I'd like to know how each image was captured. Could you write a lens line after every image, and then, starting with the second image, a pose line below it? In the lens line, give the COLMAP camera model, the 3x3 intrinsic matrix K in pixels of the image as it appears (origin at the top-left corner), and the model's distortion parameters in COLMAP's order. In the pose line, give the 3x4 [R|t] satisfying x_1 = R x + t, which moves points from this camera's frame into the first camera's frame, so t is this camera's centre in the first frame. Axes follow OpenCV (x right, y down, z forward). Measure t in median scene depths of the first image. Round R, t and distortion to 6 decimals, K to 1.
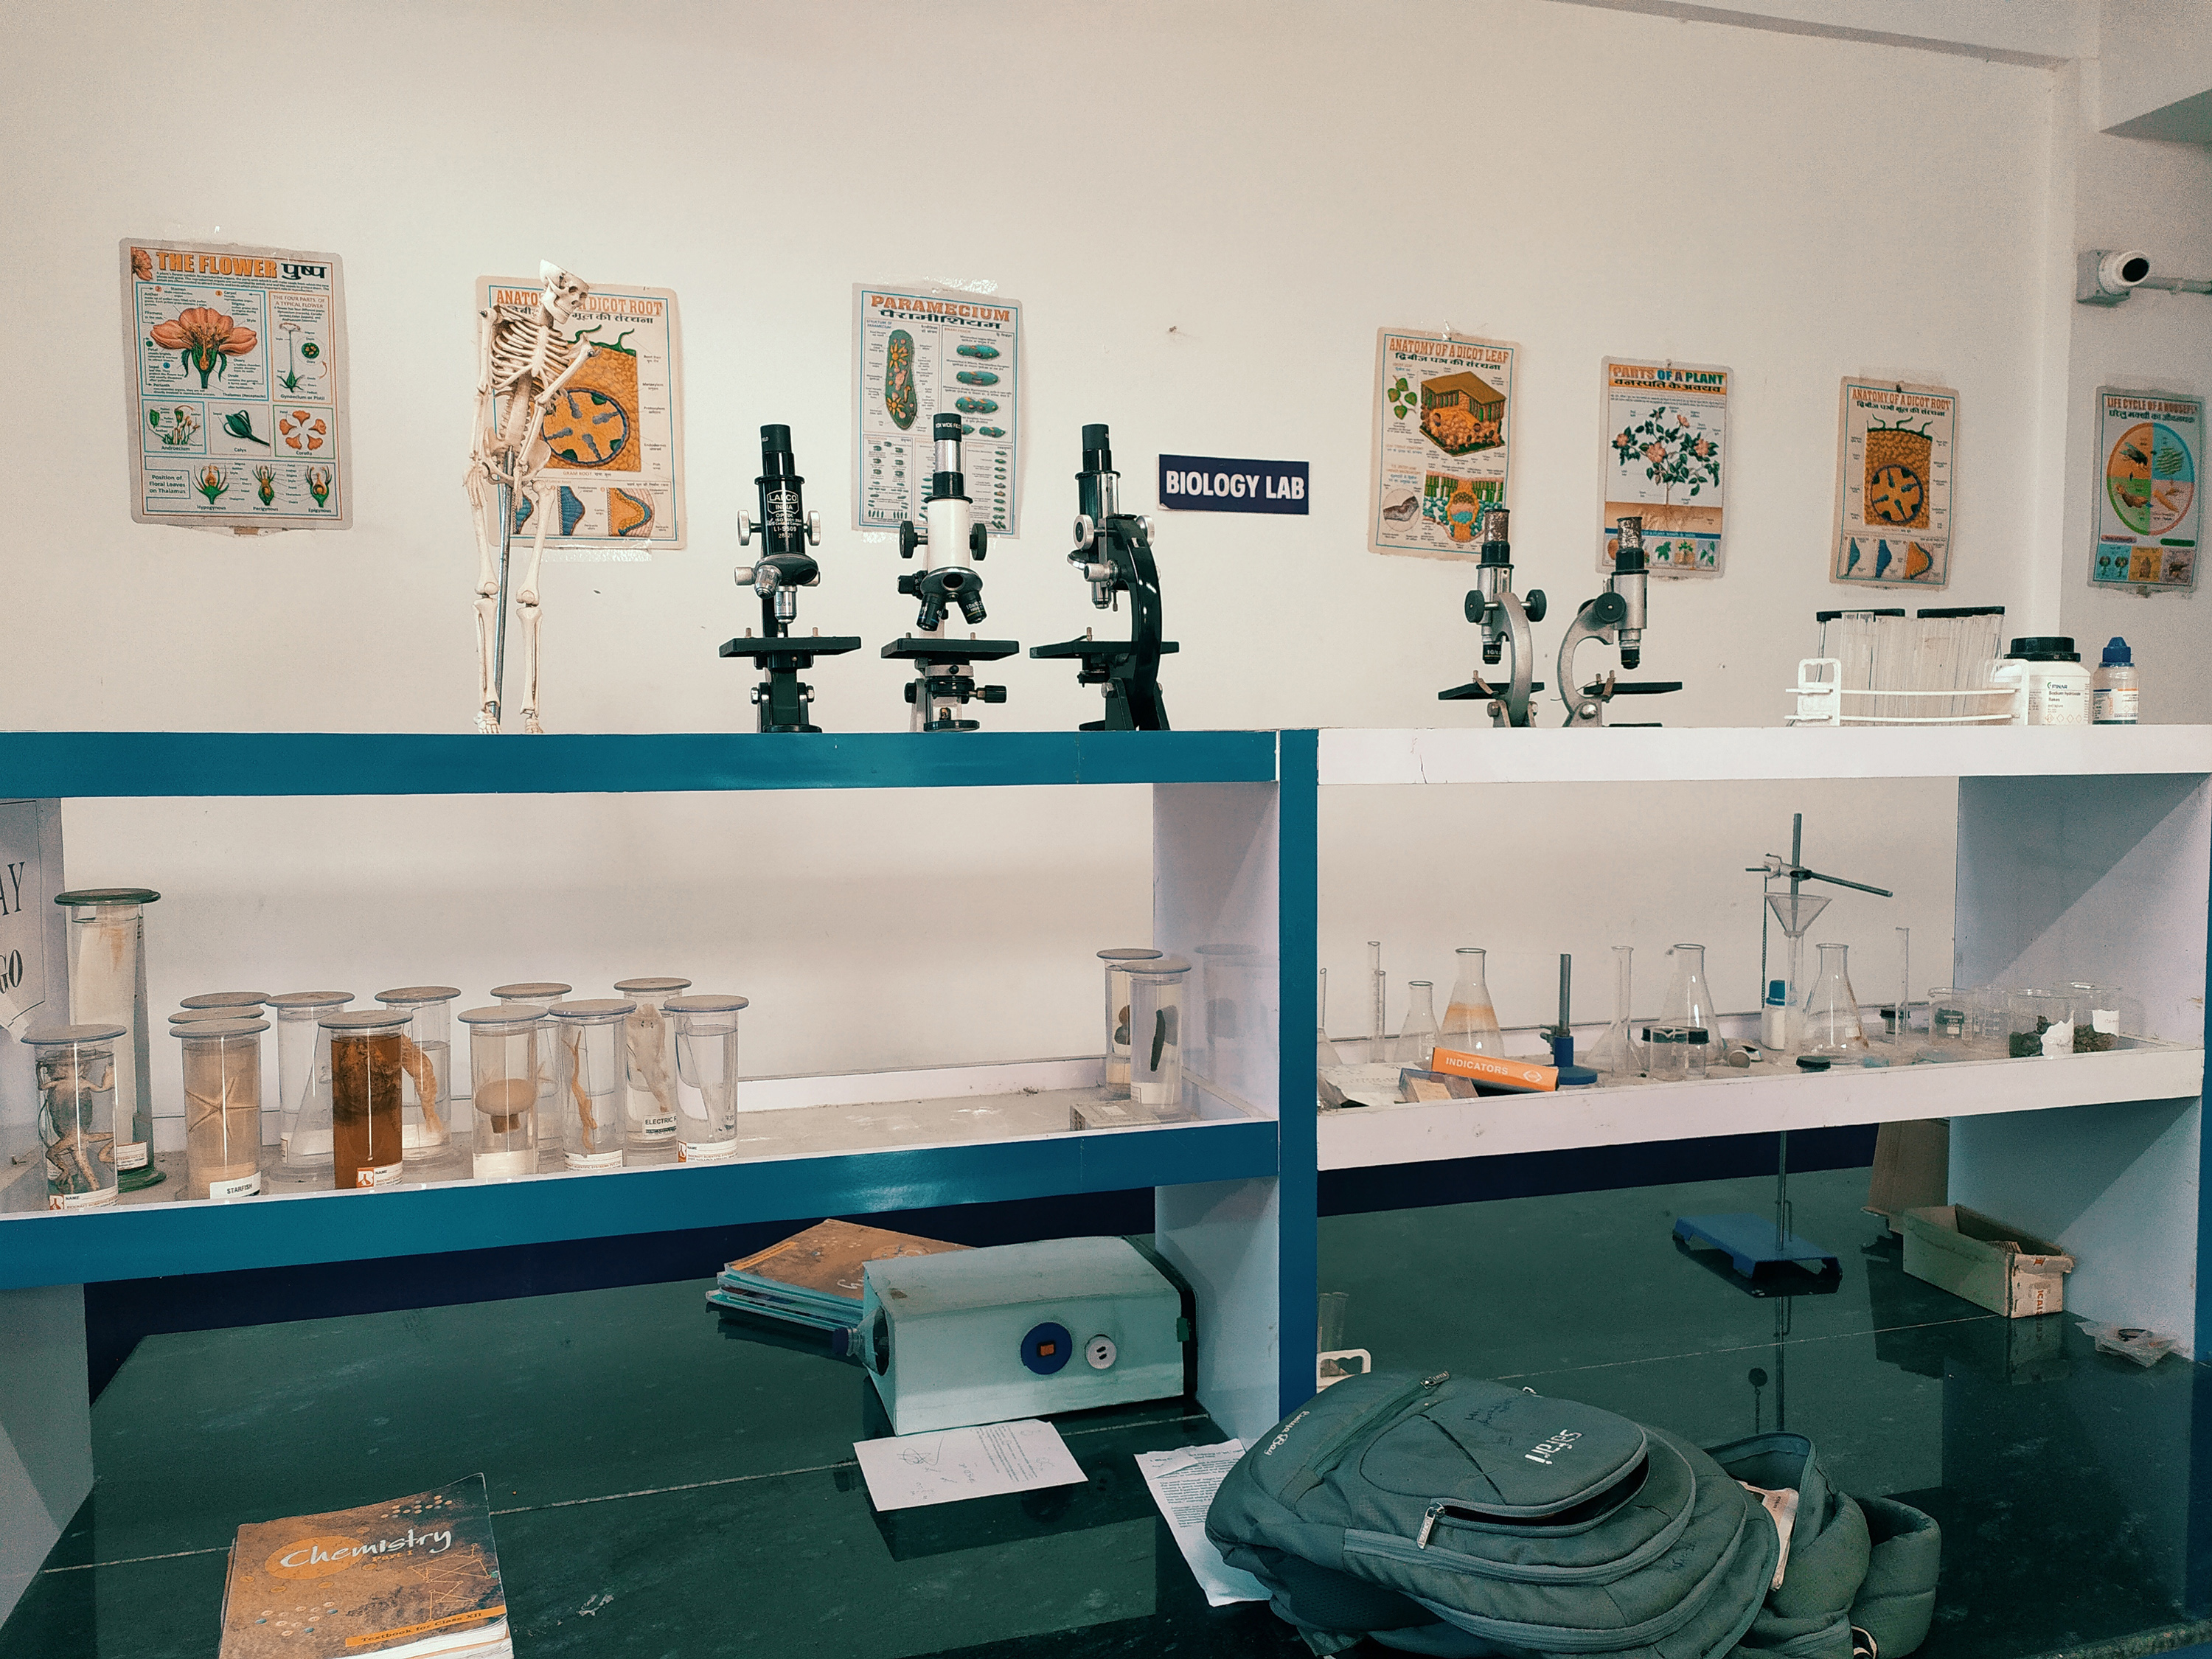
lens RADIAL K [[1671.5, 0, 1106.0], [0, 1671.5, 829.5], [0, 0, 1]] dist [0.001726, -0.054351]
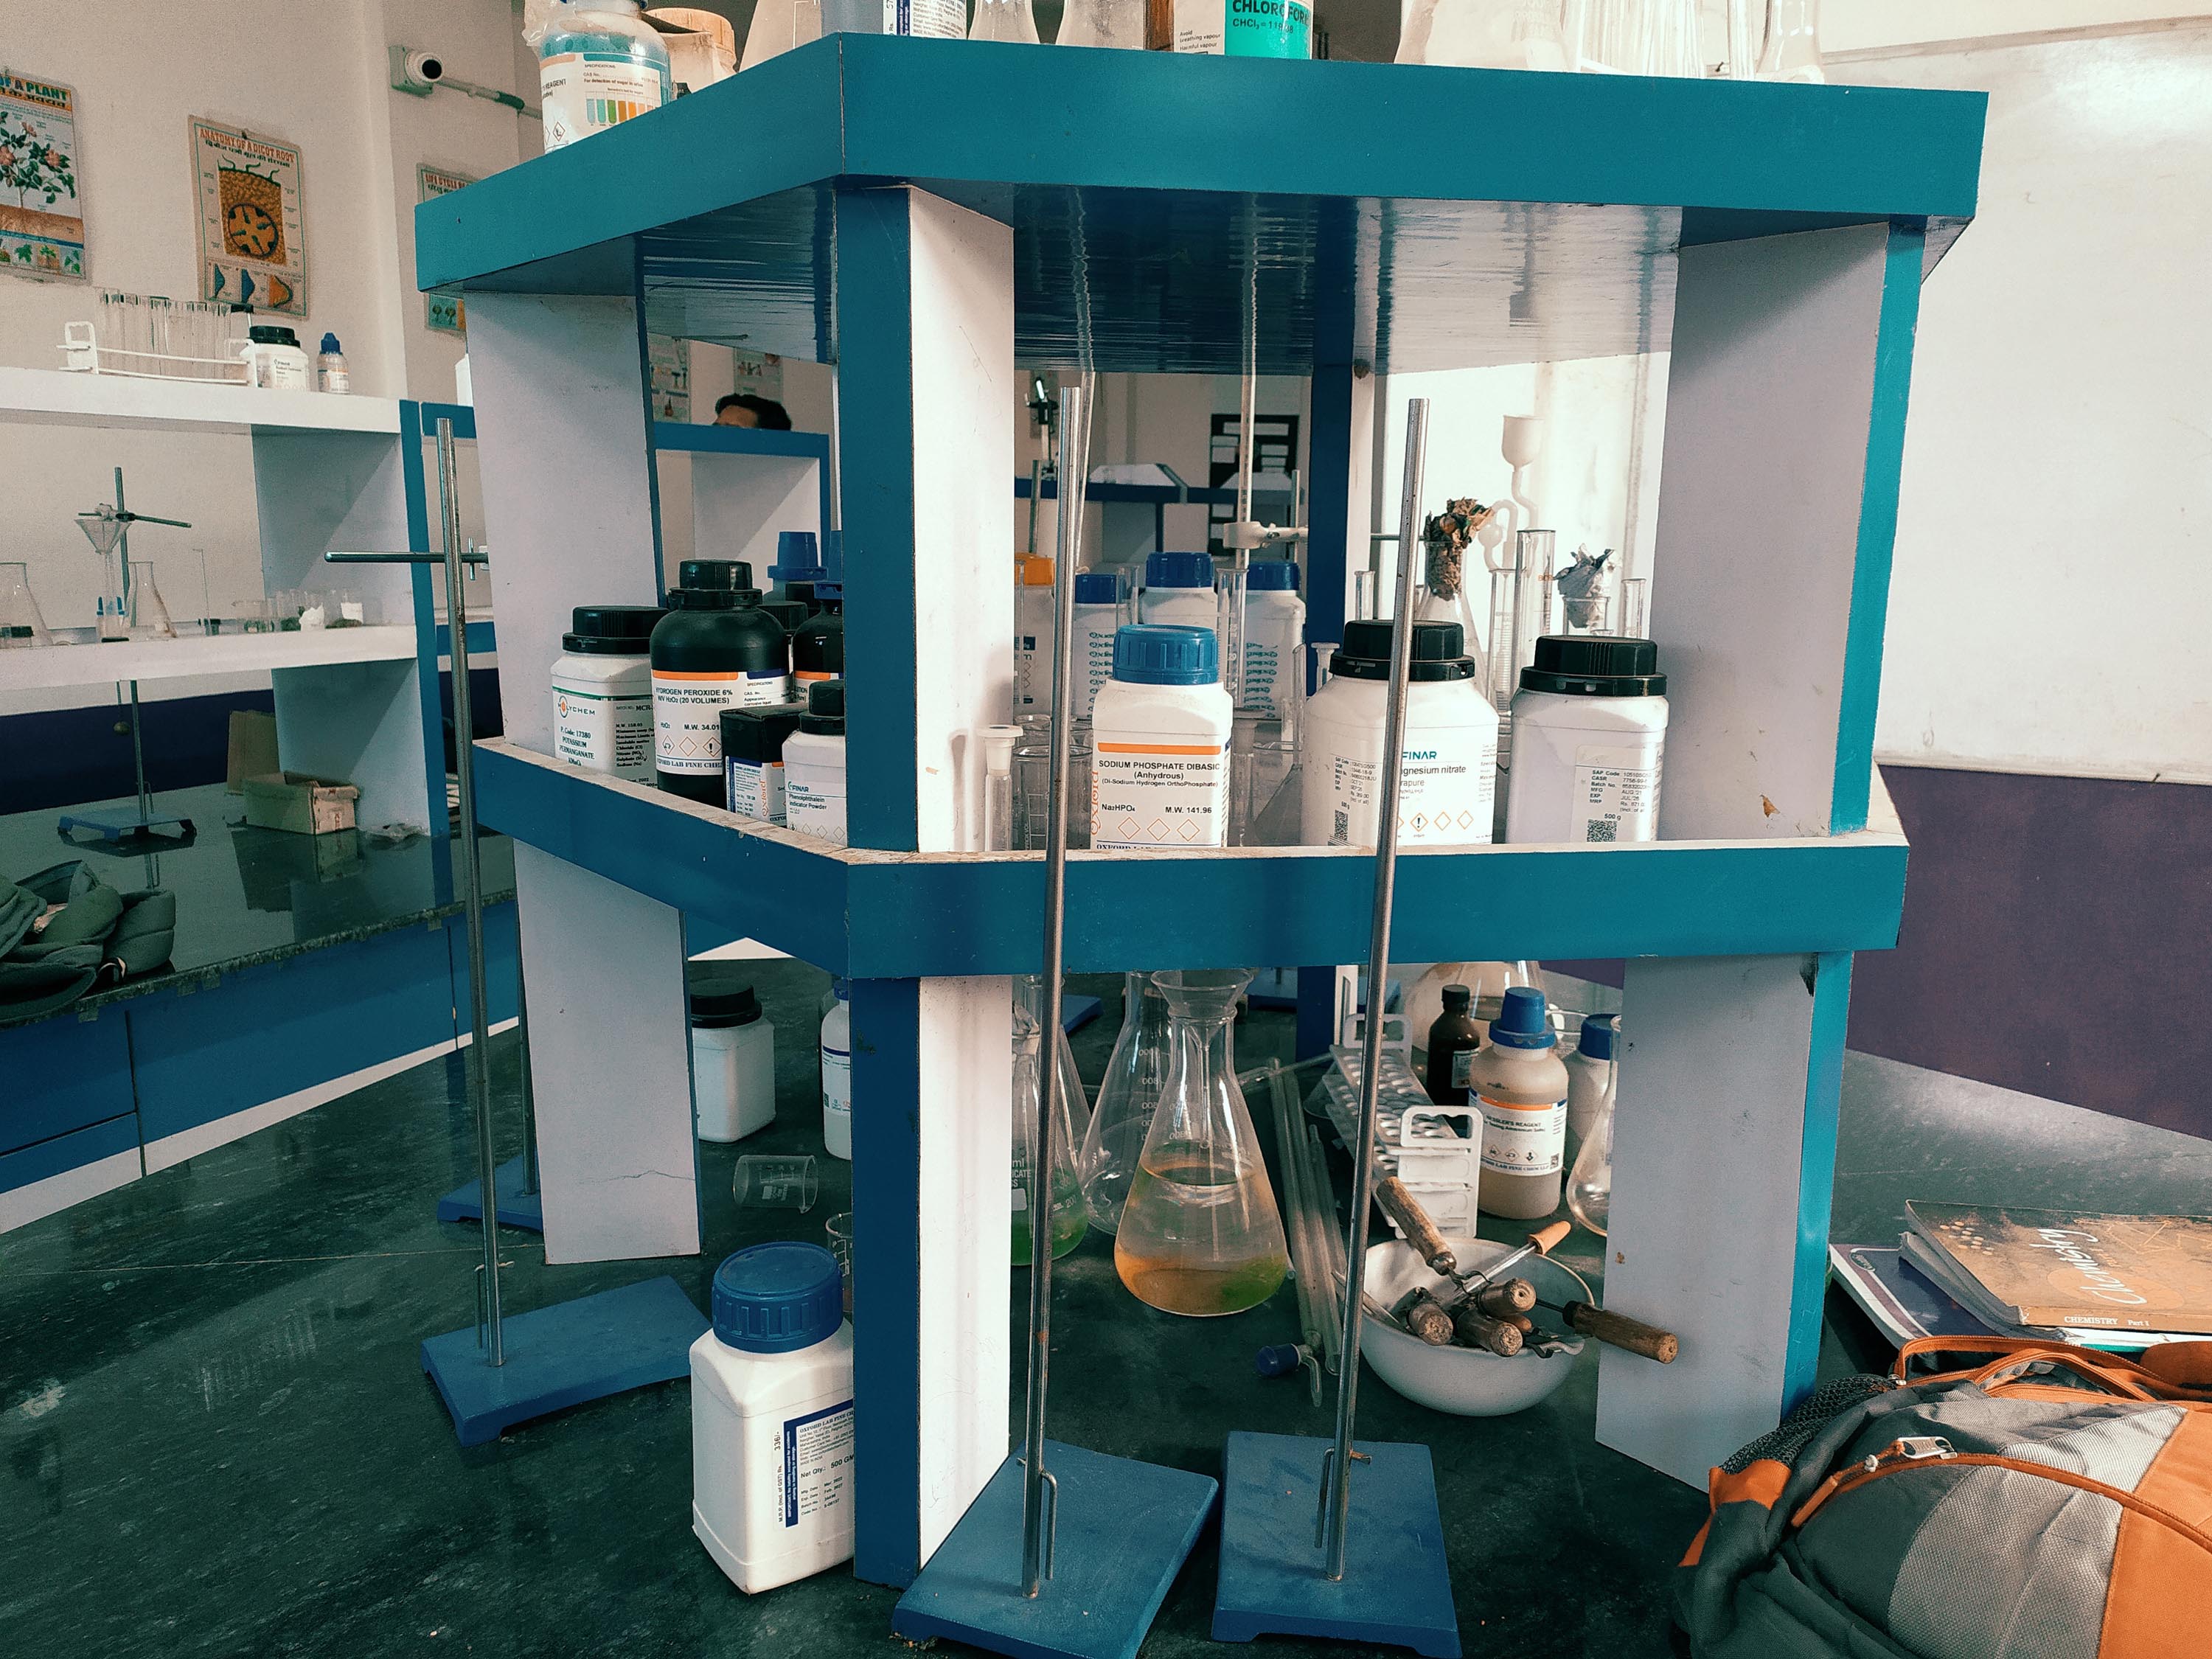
lens RADIAL K [[1636.9, 0, 1106.0], [0, 1636.9, 829.5], [0, 0, 1]] dist [0.007670, -0.006466]
pose [[0.682702, -0.115799, 0.721462, 0.002418], [0.020018, 0.989956, 0.139951, 0.069116], [-0.730422, -0.081103, 0.678163, -0.265750]]
